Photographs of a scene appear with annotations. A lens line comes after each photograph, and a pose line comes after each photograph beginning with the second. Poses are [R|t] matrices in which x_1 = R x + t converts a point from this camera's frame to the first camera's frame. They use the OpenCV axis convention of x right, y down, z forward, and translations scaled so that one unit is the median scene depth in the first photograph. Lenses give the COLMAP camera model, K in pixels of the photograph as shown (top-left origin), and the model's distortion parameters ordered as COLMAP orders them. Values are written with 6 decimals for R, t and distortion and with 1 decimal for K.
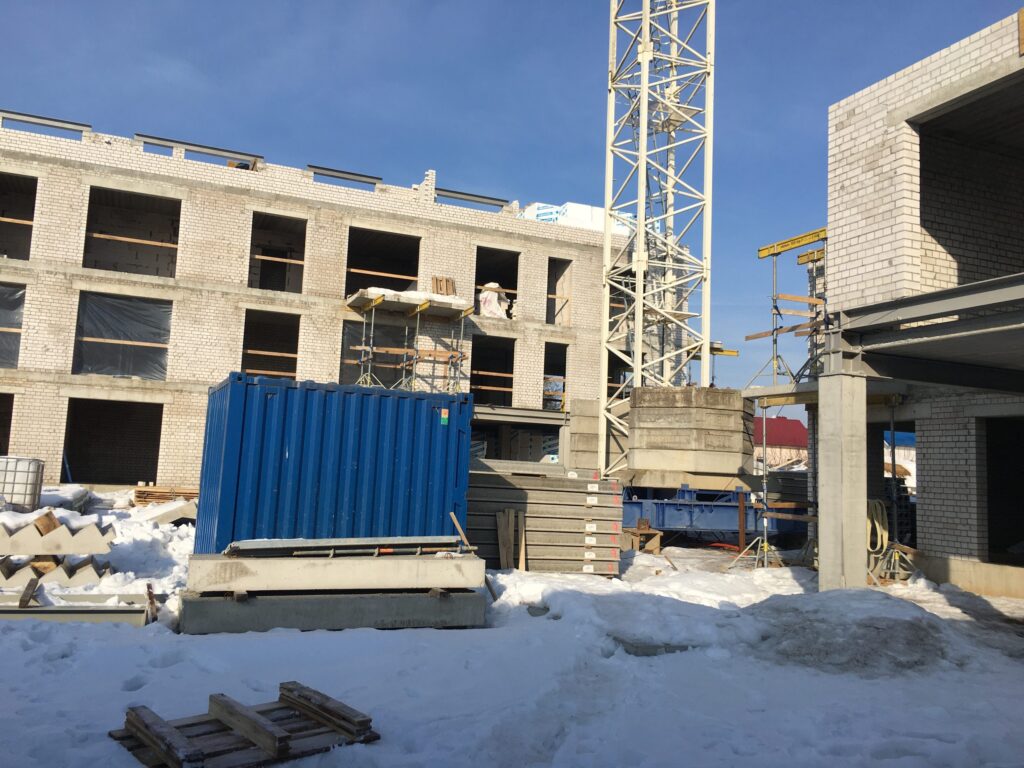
lens RADIAL K [[872.1, 0, 504.7], [0, 872.1, 379.3], [0, 0, 1]] dist [0.078463, -0.119033]
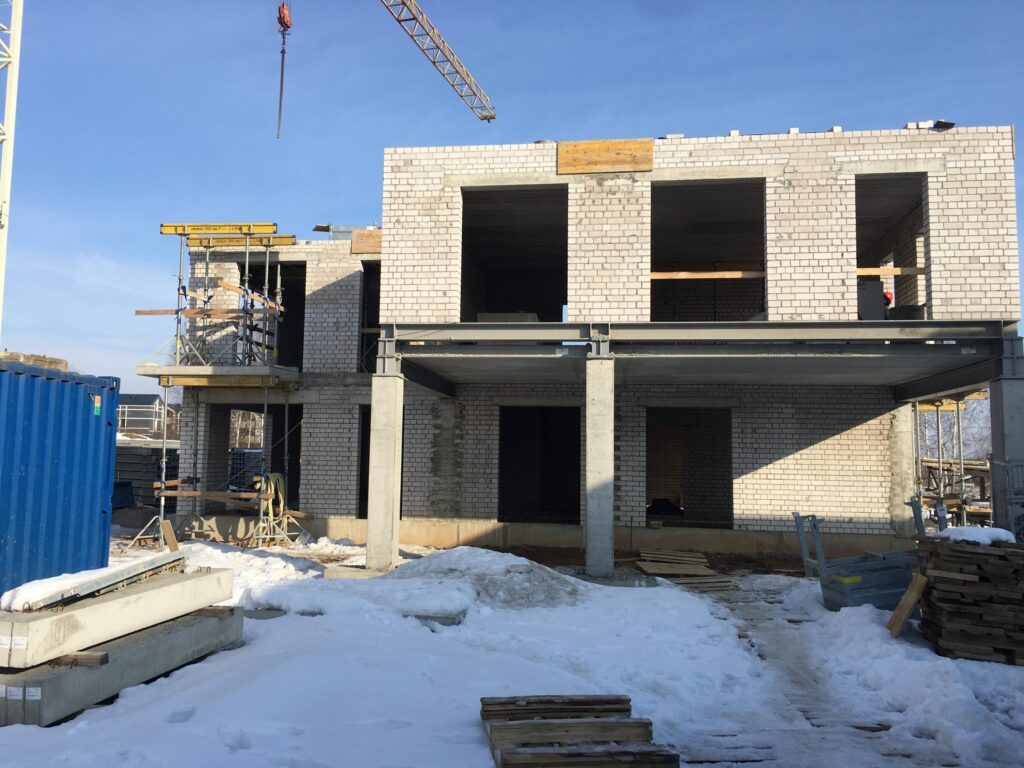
lens RADIAL K [[872.1, 0, 504.7], [0, 872.1, 379.3], [0, 0, 1]] dist [0.078463, -0.119033]
pose [[0.503244, 0.044681, 0.862988, -0.440813], [-0.087843, 0.996134, -0.000350, -0.010667], [-0.859668, -0.075631, 0.505224, 0.192779]]
